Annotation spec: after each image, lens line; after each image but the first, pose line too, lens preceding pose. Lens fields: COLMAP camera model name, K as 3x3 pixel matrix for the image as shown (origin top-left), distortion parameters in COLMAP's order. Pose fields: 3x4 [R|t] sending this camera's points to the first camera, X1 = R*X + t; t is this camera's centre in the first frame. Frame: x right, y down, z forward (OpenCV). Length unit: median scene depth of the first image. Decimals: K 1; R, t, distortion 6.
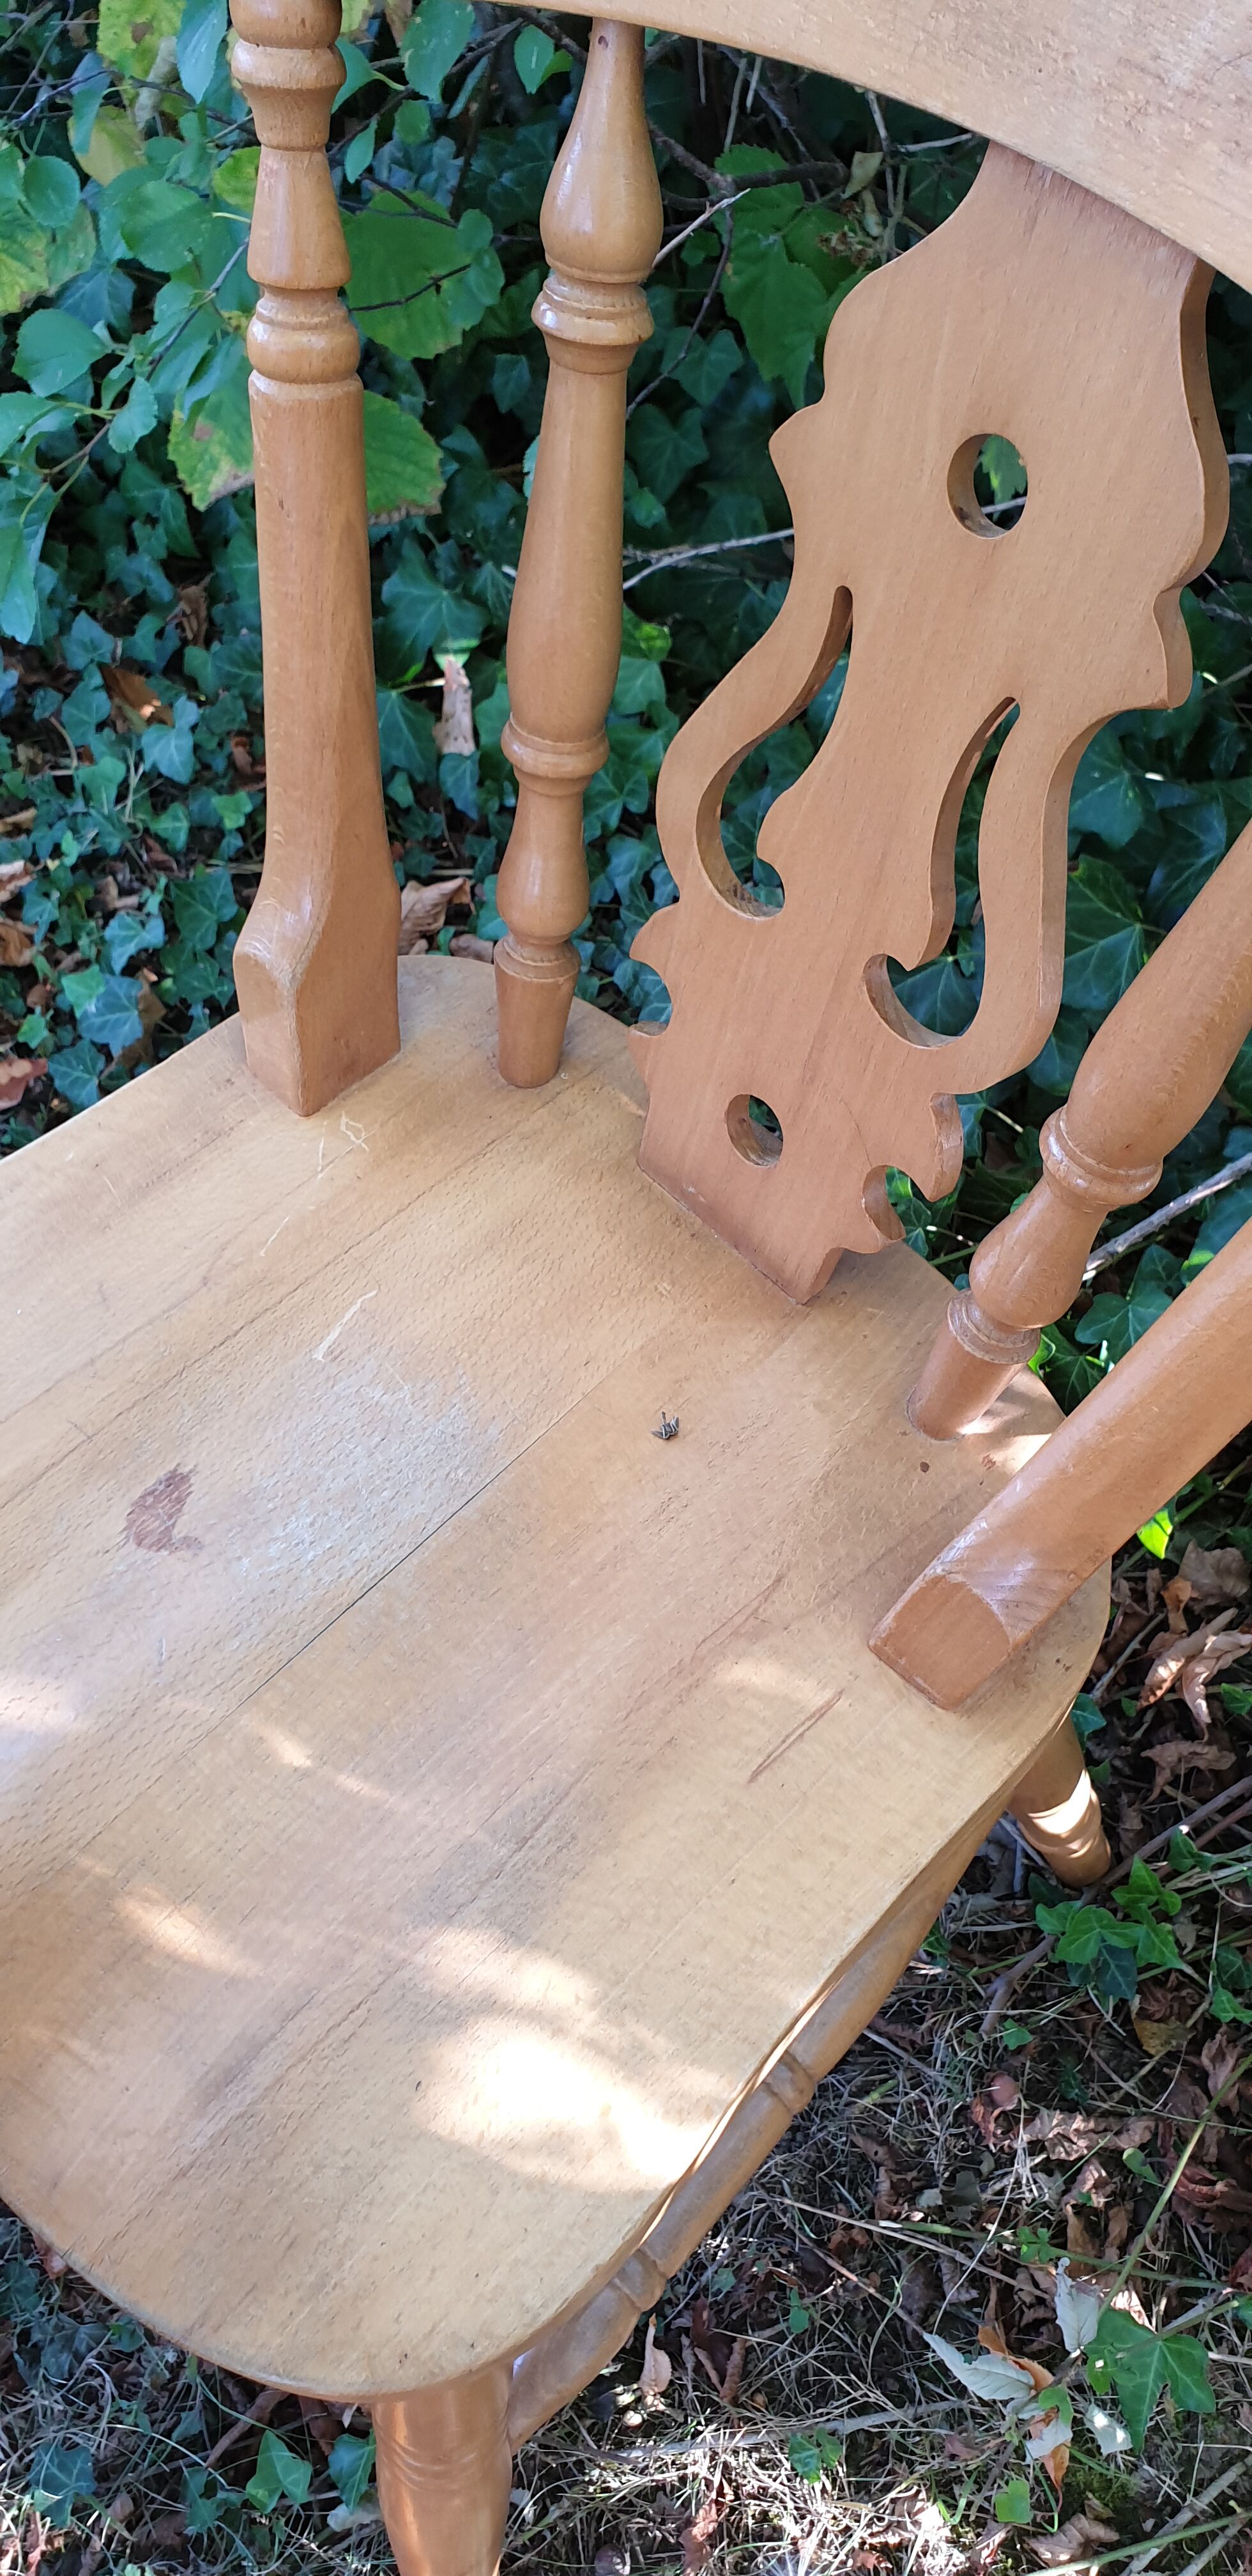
lens RADIAL K [[1931.0, 0, 630.9], [0, 1931.0, 1286.9], [0, 0, 1]] dist [0.034510, -0.035727]
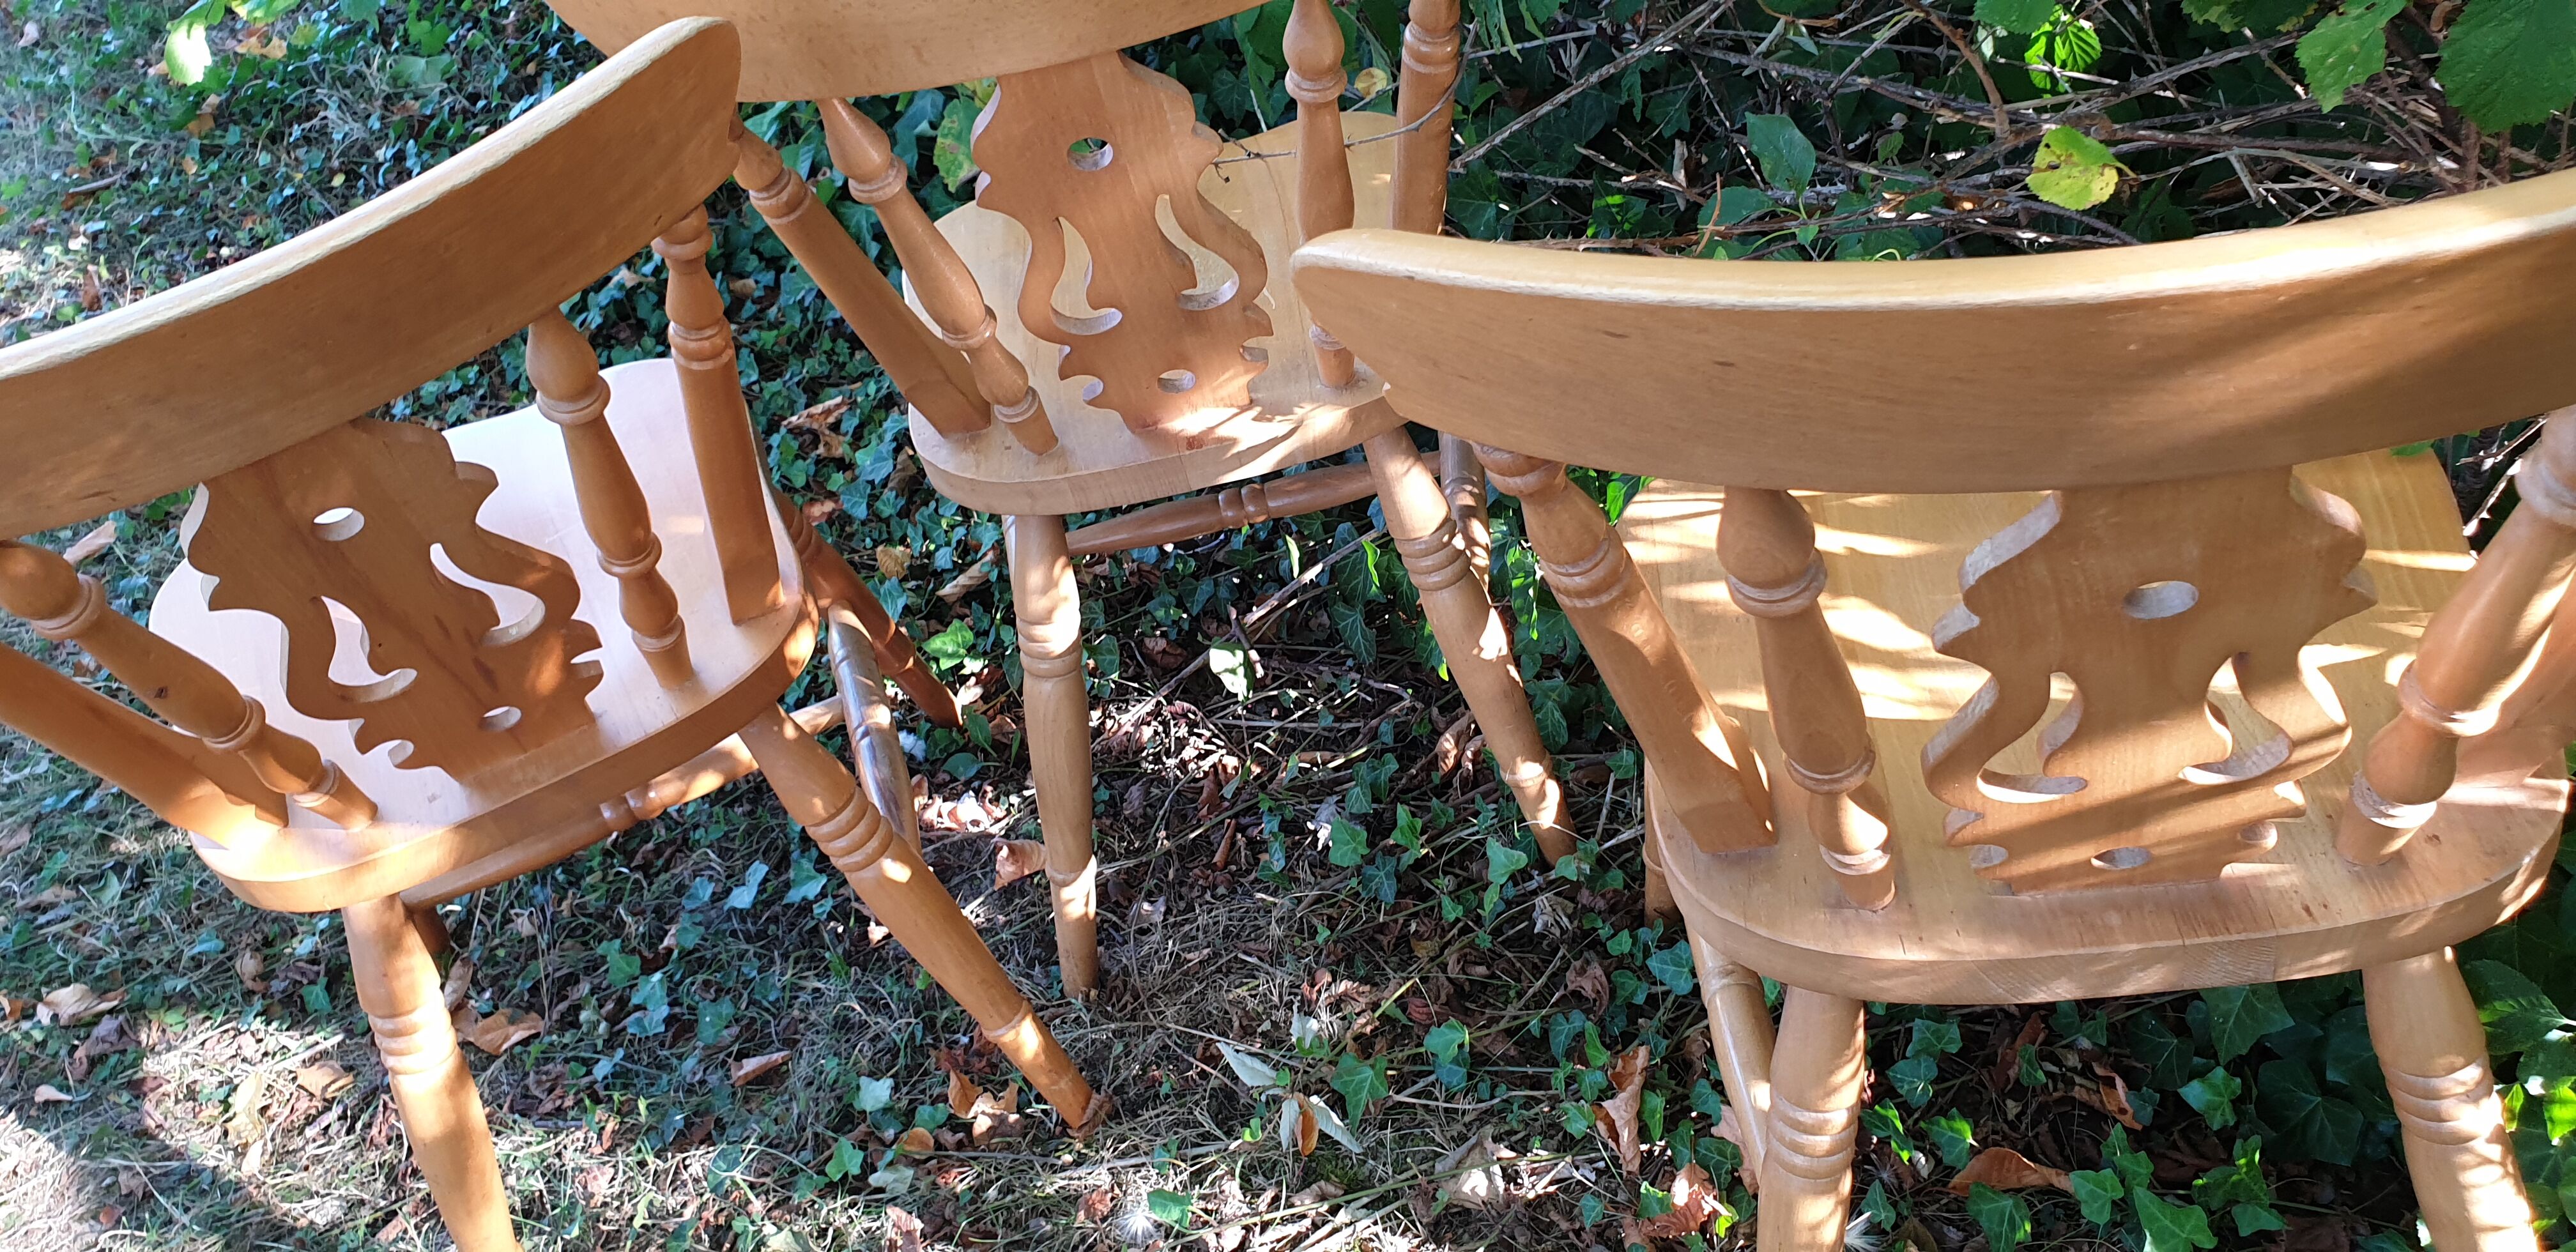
lens RADIAL K [[1931.0, 0, 1285.0], [0, 1931.0, 626.6], [0, 0, 1]] dist [0.034510, -0.035727]
pose [[0.980154, -0.055789, -0.190227, 0.417492], [-0.002148, 0.956539, -0.291596, 0.522696], [0.198227, 0.286217, 0.937436, -0.475712]]
